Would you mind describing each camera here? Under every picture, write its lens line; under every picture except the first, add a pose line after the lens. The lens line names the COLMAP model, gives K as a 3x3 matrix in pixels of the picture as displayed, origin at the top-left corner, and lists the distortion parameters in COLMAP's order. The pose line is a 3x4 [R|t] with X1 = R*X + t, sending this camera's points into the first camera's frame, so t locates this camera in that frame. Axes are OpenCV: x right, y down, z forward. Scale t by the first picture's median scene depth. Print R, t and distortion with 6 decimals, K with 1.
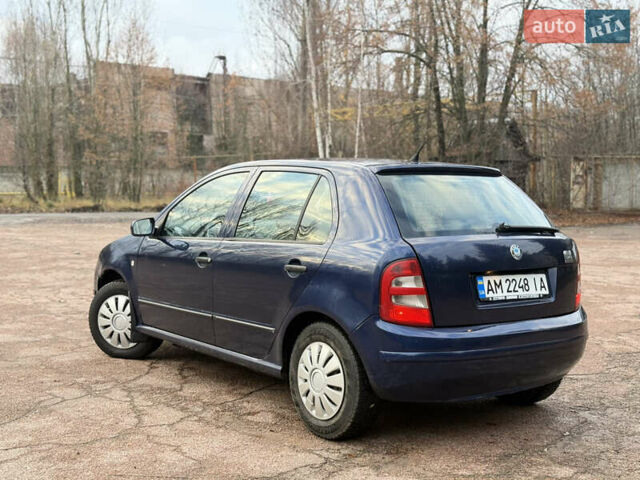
lens RADIAL K [[865.2, 0, 299.5], [0, 865.2, 264.0], [0, 0, 1]] dist [0.134210, -0.049298]
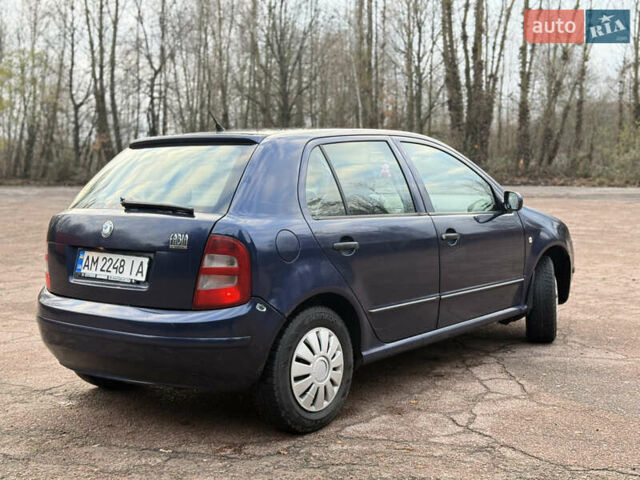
lens RADIAL K [[865.2, 0, 299.5], [0, 865.2, 264.0], [0, 0, 1]] dist [0.134210, -0.049298]
pose [[0.249331, 0.090747, -0.964157, 1.194609], [-0.061118, 0.995090, 0.077853, -0.061526], [0.966488, 0.039517, 0.253653, 0.958807]]
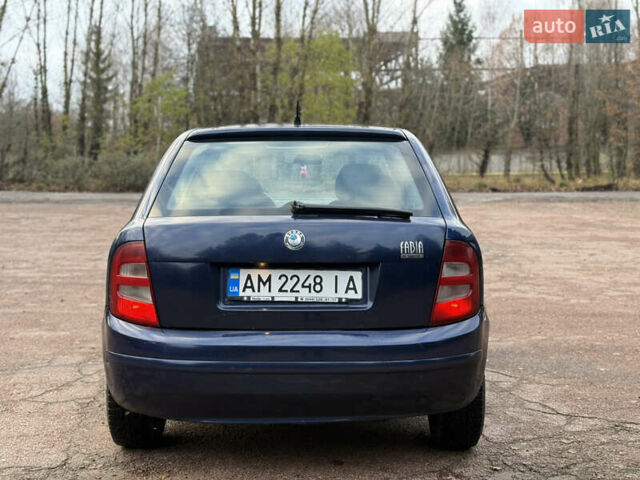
lens RADIAL K [[865.2, 0, 299.5], [0, 865.2, 264.0], [0, 0, 1]] dist [0.134210, -0.049298]
pose [[0.809269, 0.053522, -0.584995, 0.689489], [-0.040020, 0.998550, 0.035995, -0.019864], [0.586073, -0.005718, 0.810238, 0.390842]]
